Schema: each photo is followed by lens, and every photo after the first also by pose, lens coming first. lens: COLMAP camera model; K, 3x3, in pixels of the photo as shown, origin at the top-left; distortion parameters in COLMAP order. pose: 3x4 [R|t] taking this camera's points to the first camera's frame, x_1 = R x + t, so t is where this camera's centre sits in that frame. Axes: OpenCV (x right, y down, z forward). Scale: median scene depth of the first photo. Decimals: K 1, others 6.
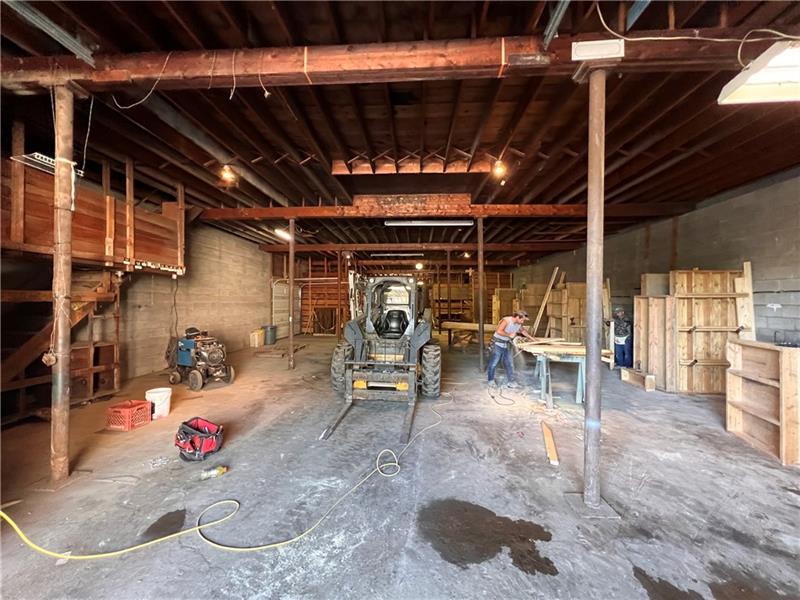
lens RADIAL K [[321.4, 0, 401.1], [0, 321.4, 298.3], [0, 0, 1]] dist [-0.001893, 0.000518]
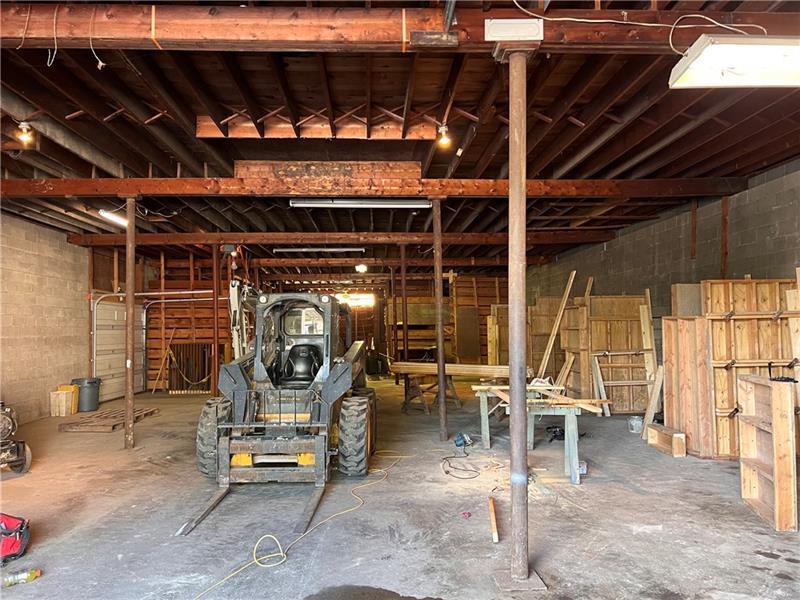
lens RADIAL K [[597.5, 0, 401.9], [0, 597.5, 302.0], [0, 0, 1]] dist [0.050281, -0.050704]
pose [[0.994755, -0.012635, 0.101505, 0.074190], [0.016075, 0.999321, -0.033144, -0.006846], [-0.101018, 0.034602, 0.994283, -0.254650]]
